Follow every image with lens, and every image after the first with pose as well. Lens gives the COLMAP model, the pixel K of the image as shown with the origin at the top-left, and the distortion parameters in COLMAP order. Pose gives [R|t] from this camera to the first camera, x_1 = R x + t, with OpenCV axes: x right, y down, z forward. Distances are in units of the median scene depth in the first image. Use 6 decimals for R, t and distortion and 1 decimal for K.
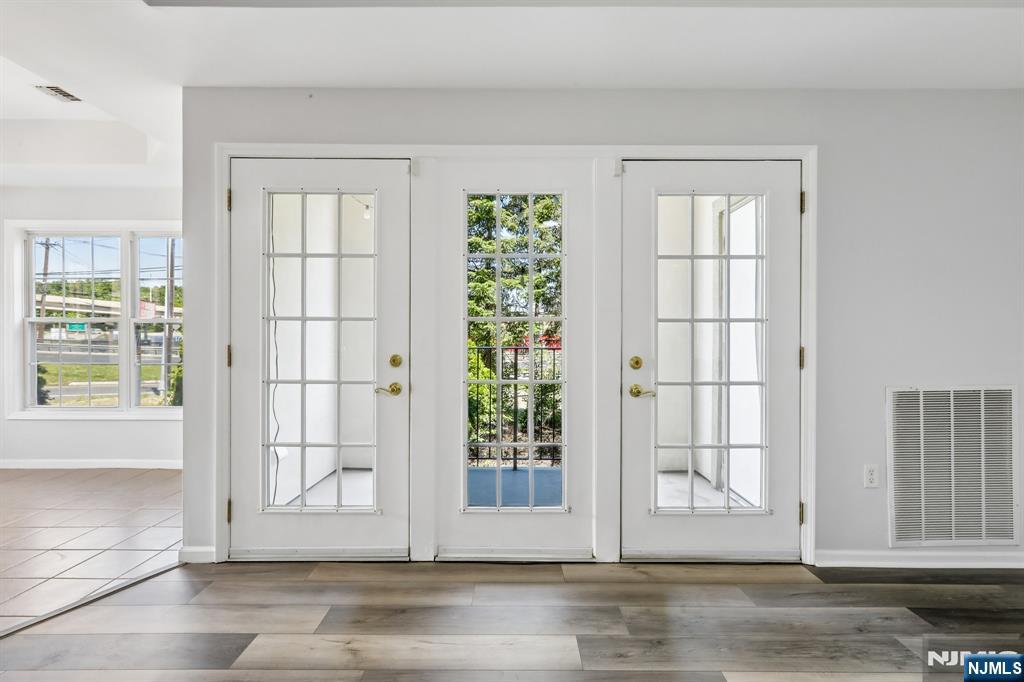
lens RADIAL K [[466.0, 0, 508.0], [0, 466.0, 338.6], [0, 0, 1]] dist [-0.003135, 0.004438]
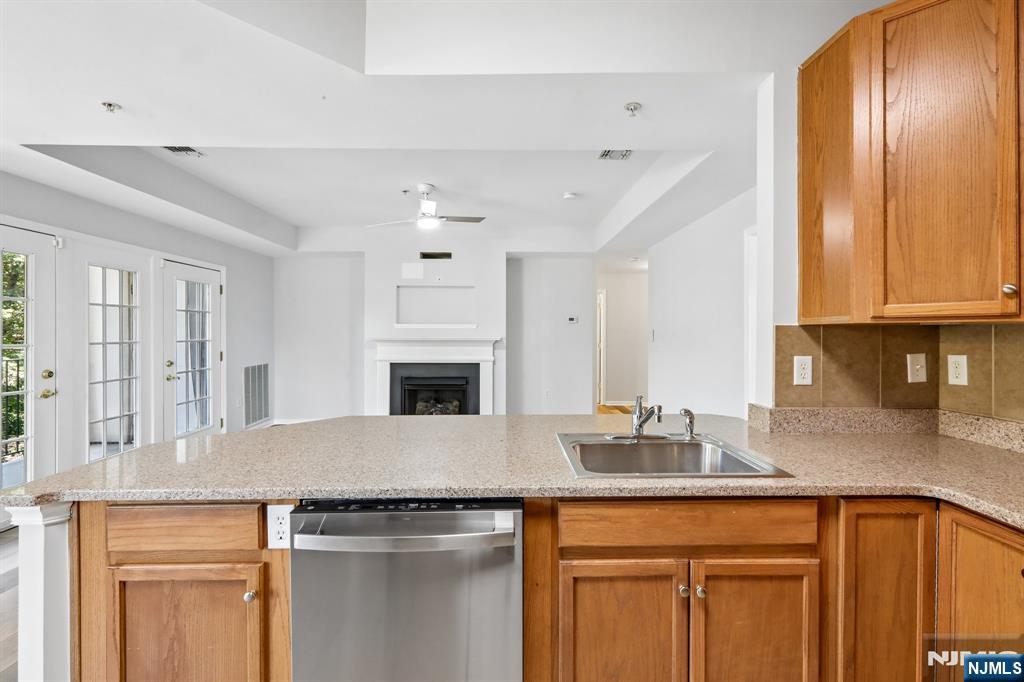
lens RADIAL K [[466.0, 0, 516.6], [0, 466.0, 324.4], [0, 0, 1]] dist [-0.003135, 0.004438]
pose [[-0.011591, 0.011538, 0.999866, -1.715754], [0.005899, 0.999917, -0.011470, -0.083494], [-0.999915, 0.005765, -0.011658, -0.450974]]
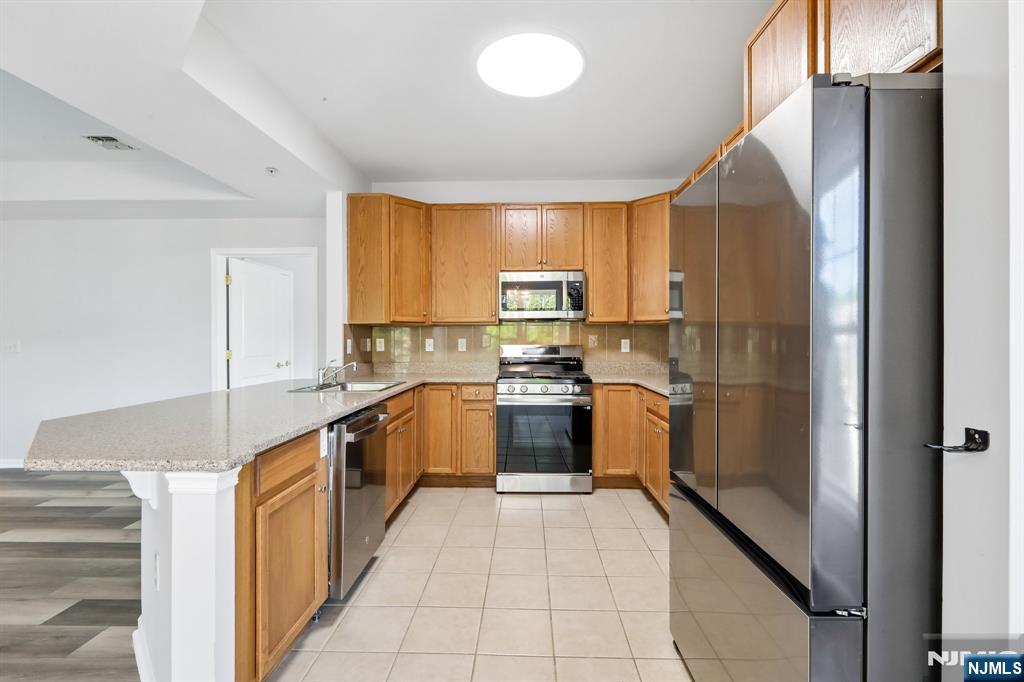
lens RADIAL K [[466.0, 0, 514.6], [0, 466.0, 337.4], [0, 0, 1]] dist [-0.003135, 0.004438]
pose [[-0.999460, -0.001204, 0.032837, -1.527436], [-0.001132, 0.999997, 0.002212, -0.044257], [-0.032840, 0.002174, -0.999458, 0.657510]]
